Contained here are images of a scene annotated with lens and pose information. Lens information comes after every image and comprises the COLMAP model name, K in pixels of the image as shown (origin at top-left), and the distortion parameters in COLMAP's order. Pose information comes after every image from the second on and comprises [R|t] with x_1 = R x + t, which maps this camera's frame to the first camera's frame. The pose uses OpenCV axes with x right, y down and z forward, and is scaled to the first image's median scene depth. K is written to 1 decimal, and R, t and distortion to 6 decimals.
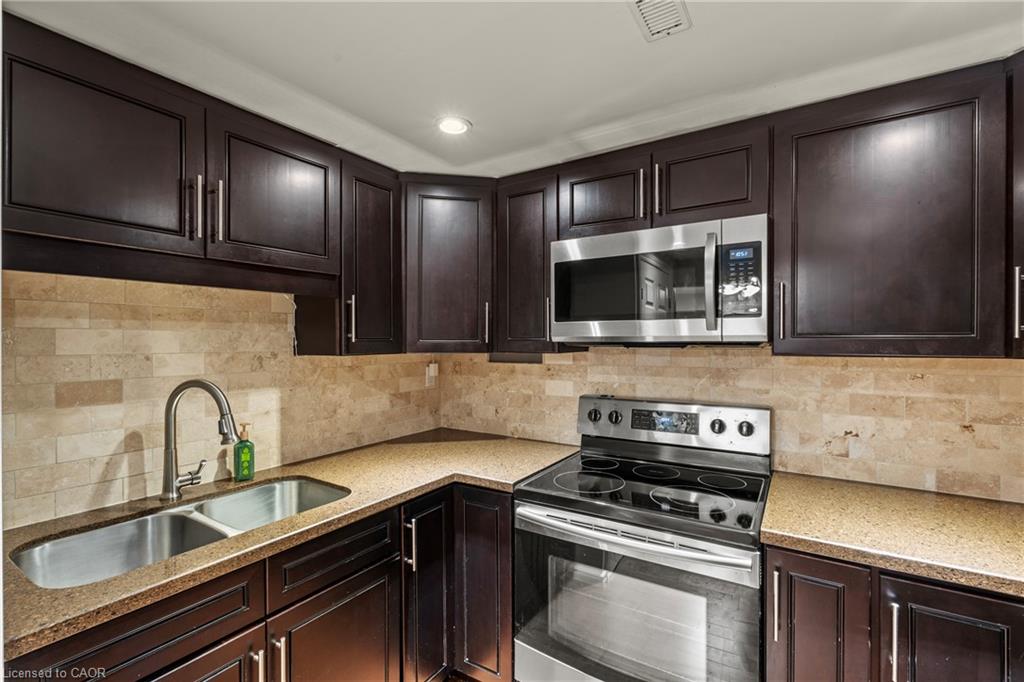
lens RADIAL K [[448.4, 0, 511.0], [0, 448.4, 341.4], [0, 0, 1]] dist [-0.003439, -0.000028]
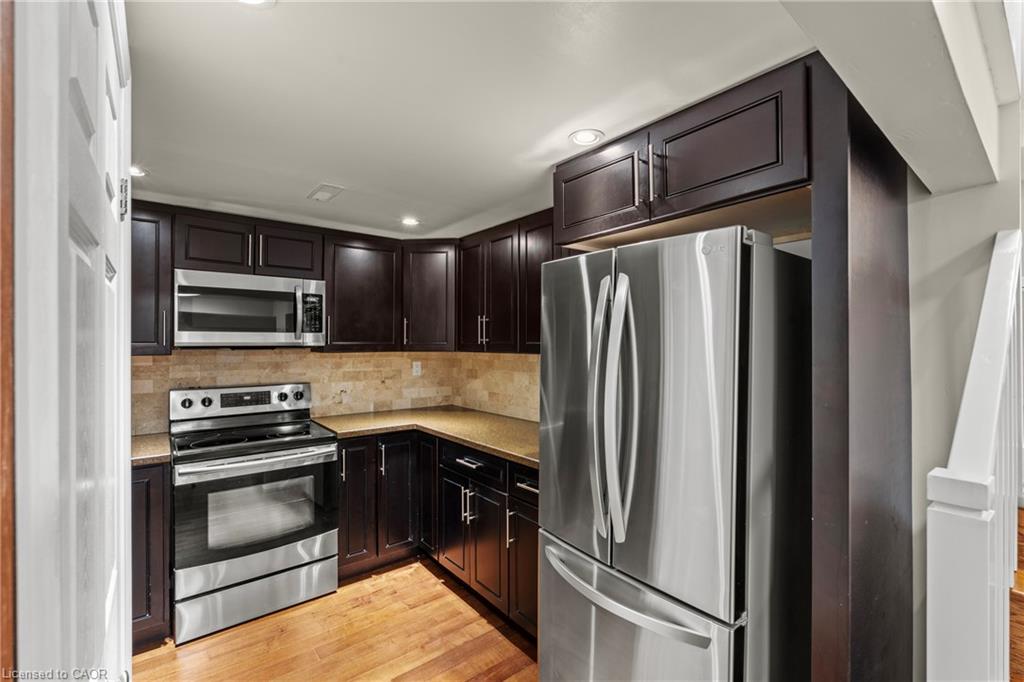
lens RADIAL K [[448.4, 0, 512.1], [0, 448.4, 342.6], [0, 0, 1]] dist [-0.003439, -0.000028]
pose [[0.323729, 0.001682, 0.946149, -0.864007], [-0.000510, 0.999999, -0.001603, -0.009006], [-0.946150, 0.000036, 0.323729, -0.354981]]
